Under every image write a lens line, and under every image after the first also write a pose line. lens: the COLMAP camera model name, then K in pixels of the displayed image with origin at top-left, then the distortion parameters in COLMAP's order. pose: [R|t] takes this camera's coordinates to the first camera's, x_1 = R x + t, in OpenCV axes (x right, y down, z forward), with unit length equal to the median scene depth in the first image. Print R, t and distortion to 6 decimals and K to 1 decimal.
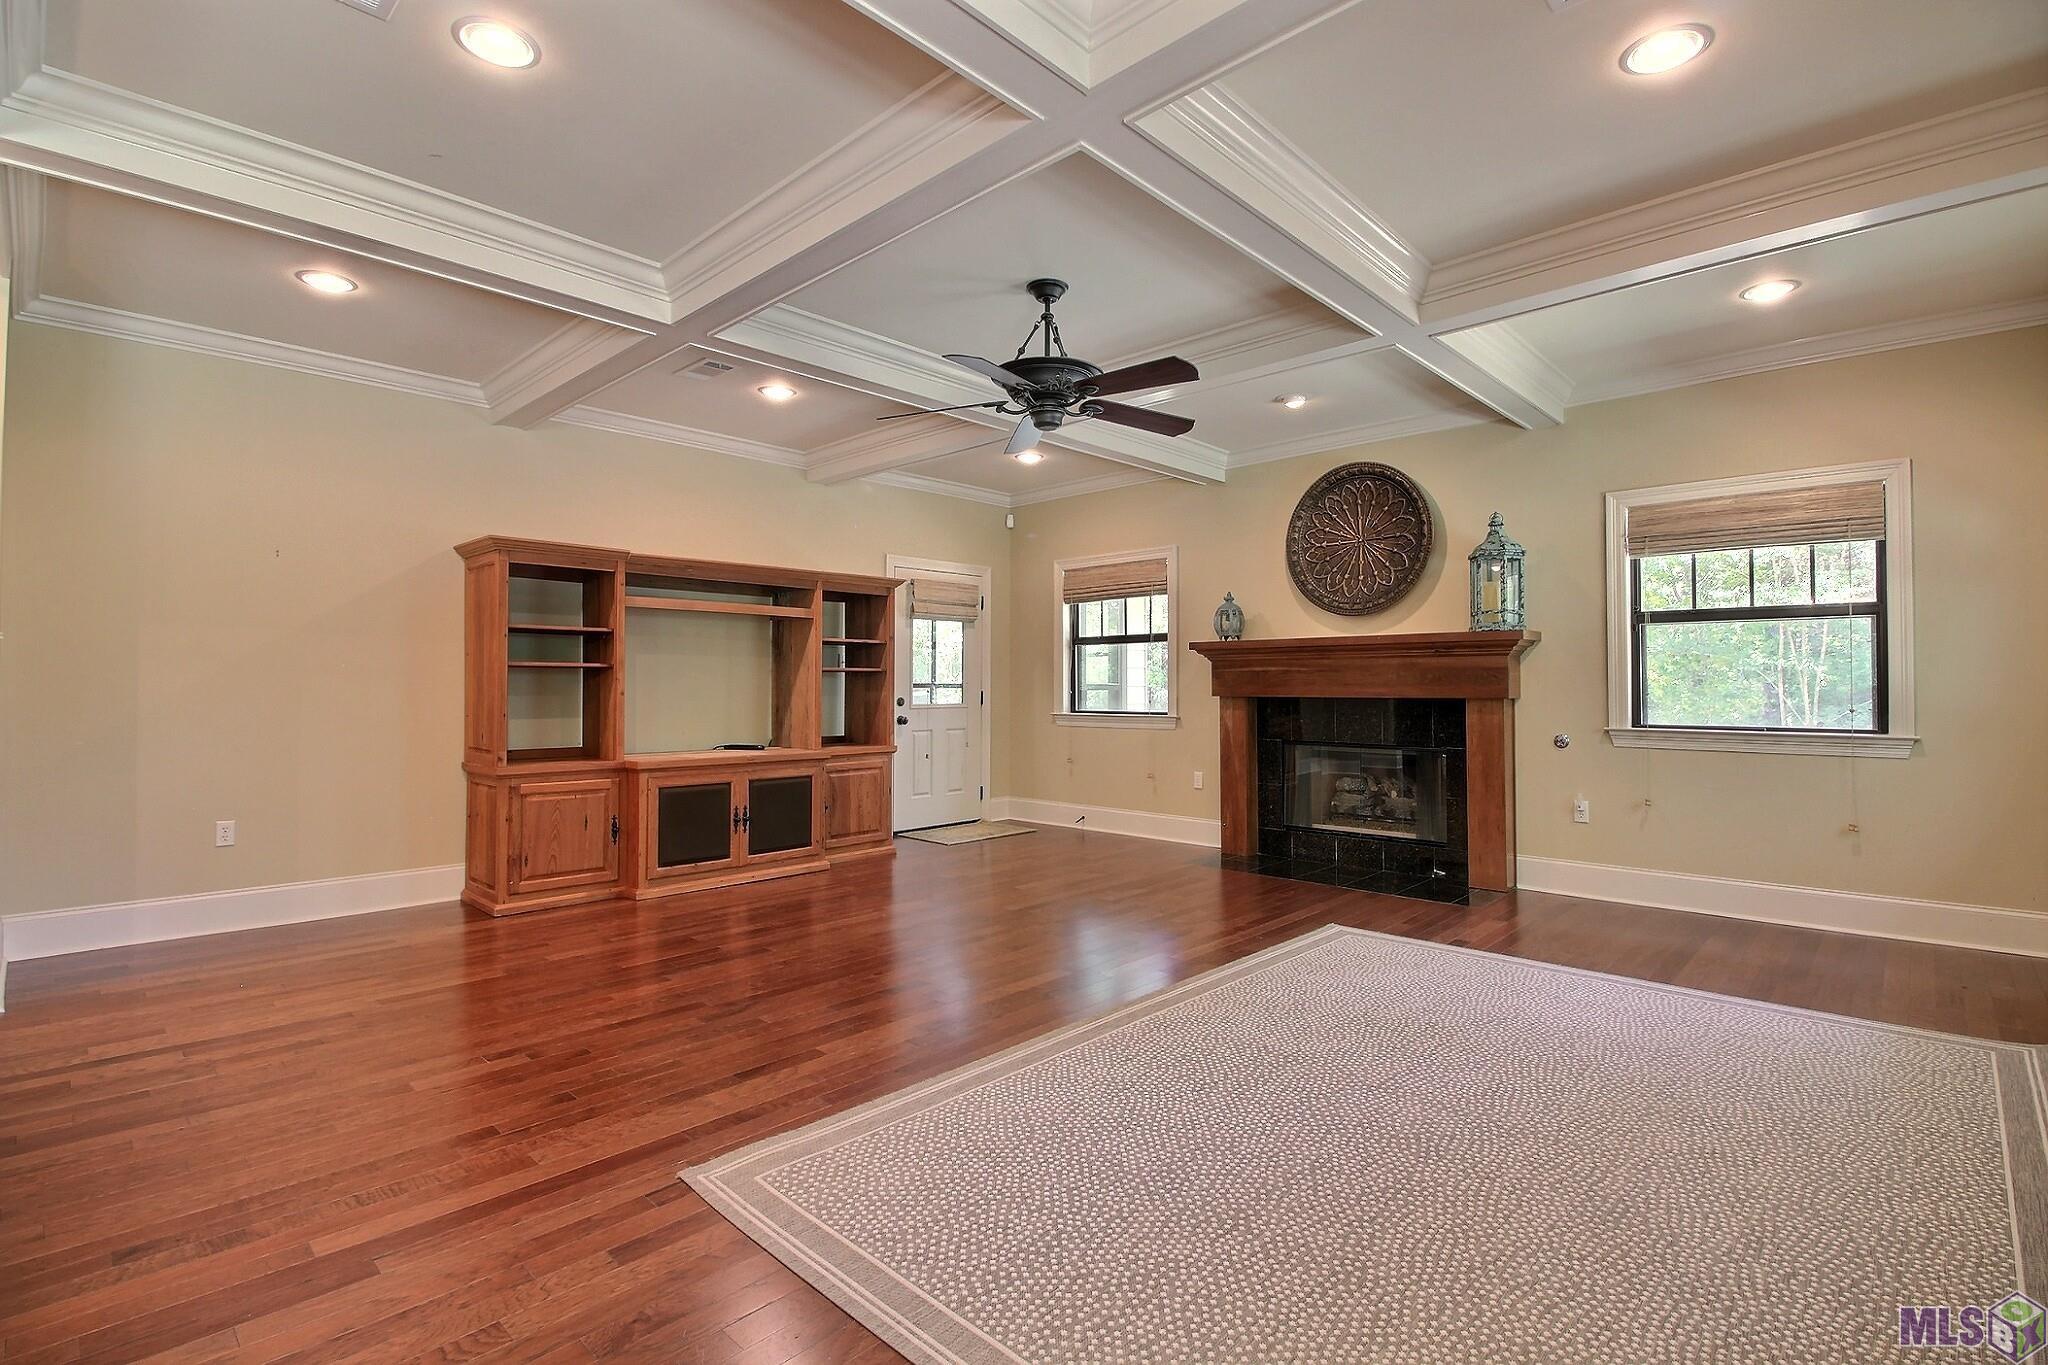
lens RADIAL K [[948.5, 0, 1029.2], [0, 948.5, 665.9], [0, 0, 1]] dist [0.004816, -0.017775]
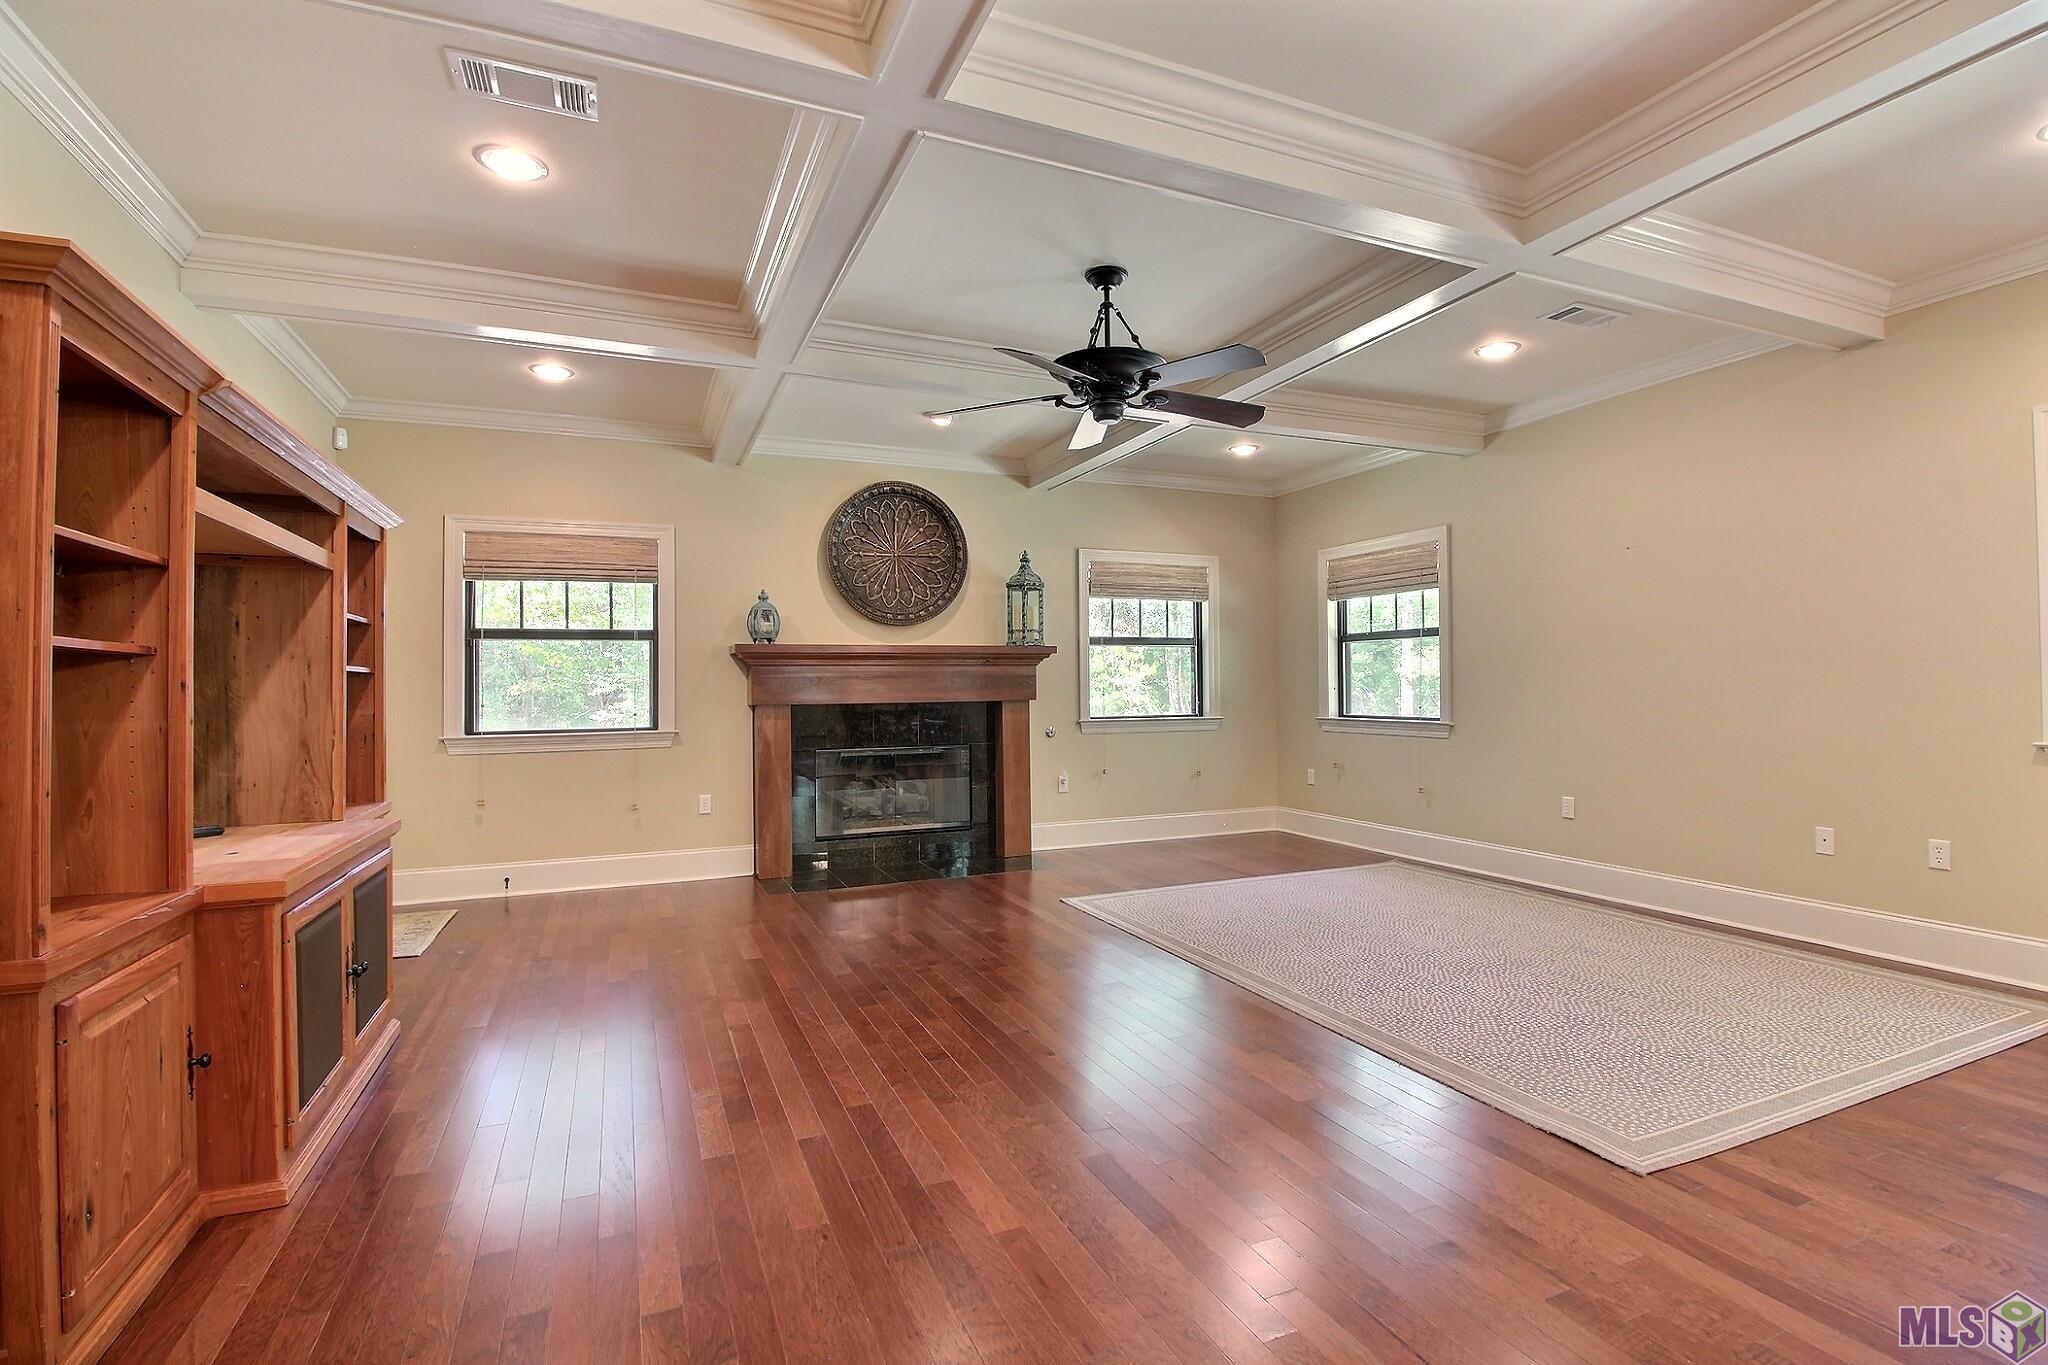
lens RADIAL K [[948.5, 0, 1029.2], [0, 948.5, 665.9], [0, 0, 1]] dist [0.004816, -0.017775]
pose [[0.383930, 0.020062, 0.923144, -0.610649], [-0.004818, 0.999794, -0.019723, 0.013165], [-0.923350, 0.003124, 0.383947, 0.482925]]
